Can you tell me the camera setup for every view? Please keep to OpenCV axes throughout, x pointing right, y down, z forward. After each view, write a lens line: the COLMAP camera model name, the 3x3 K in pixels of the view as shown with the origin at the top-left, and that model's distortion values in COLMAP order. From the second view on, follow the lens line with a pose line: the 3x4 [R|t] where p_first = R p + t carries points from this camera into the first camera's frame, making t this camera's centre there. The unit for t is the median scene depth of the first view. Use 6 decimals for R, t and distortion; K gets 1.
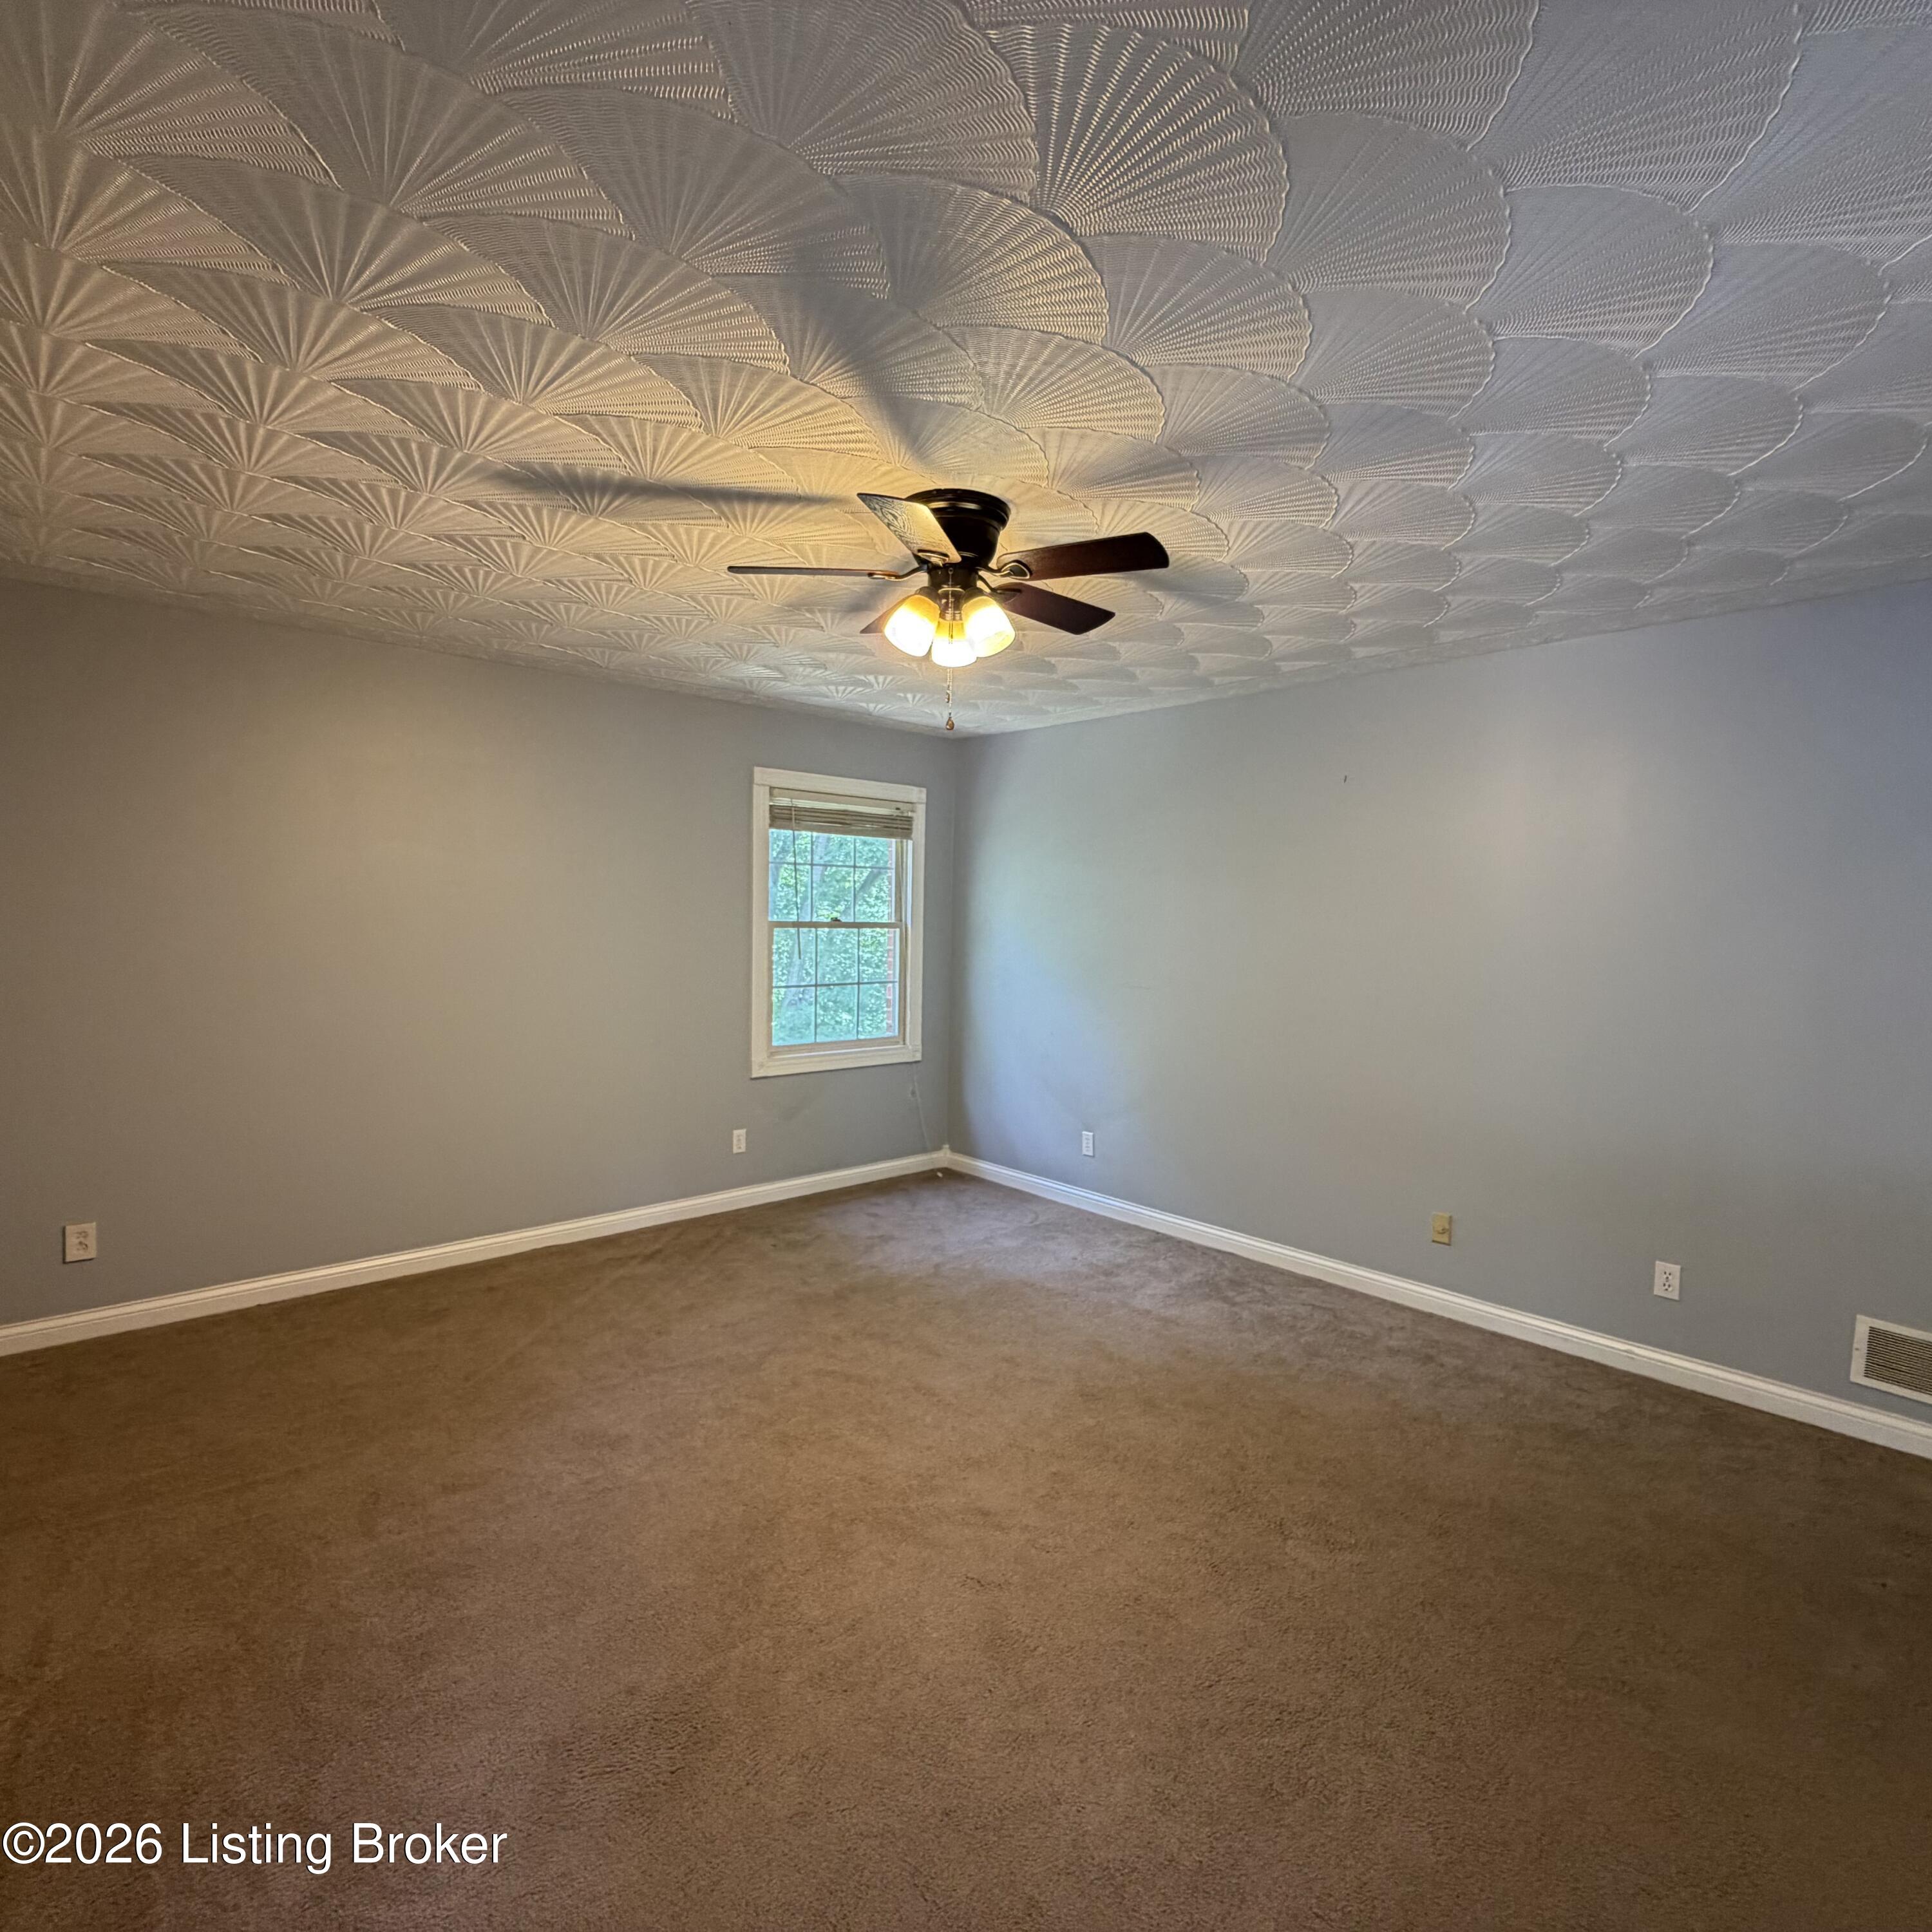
lens RADIAL K [[1028.5, 0, 964.2], [0, 1028.5, 967.9], [0, 0, 1]] dist [0.004048, 0.000002]
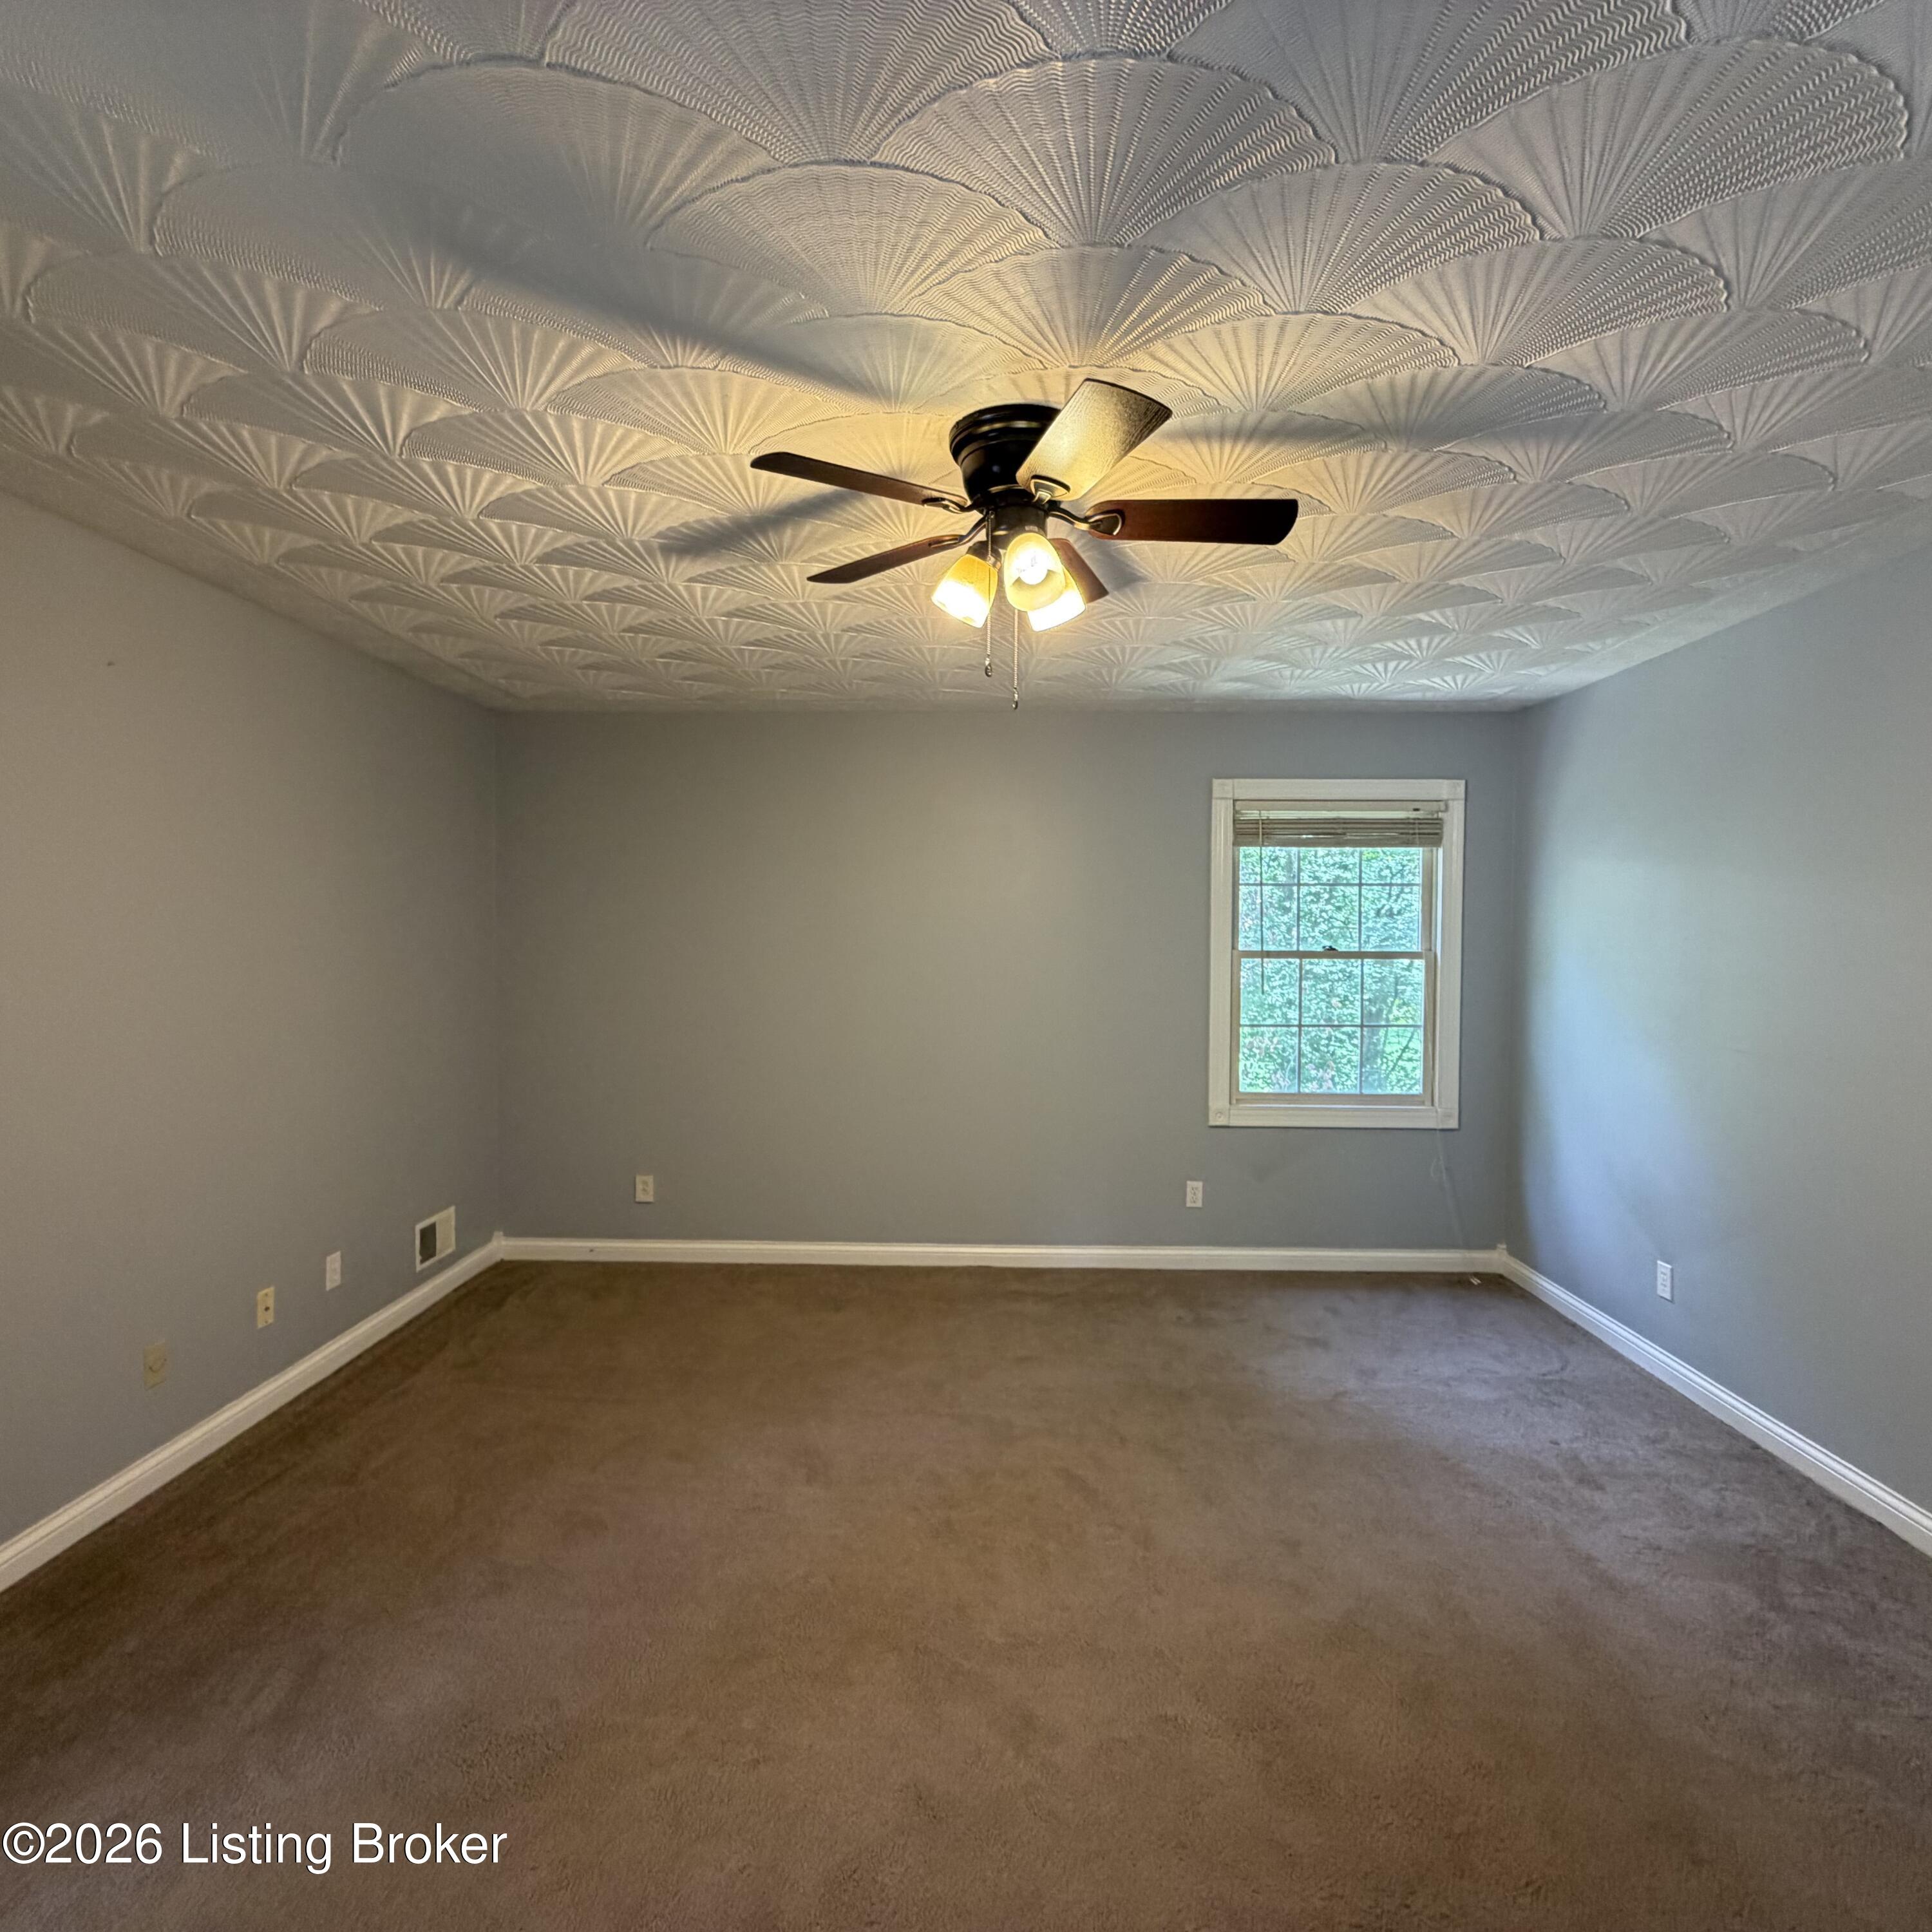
lens RADIAL K [[1028.5, 0, 966.3], [0, 1028.5, 968.7], [0, 0, 1]] dist [0.004048, 0.000002]
pose [[0.729468, 0.006009, -0.683988, 0.246905], [-0.028649, 0.999352, -0.021774, -0.003745], [0.683414, 0.035479, 0.729168, 0.193635]]
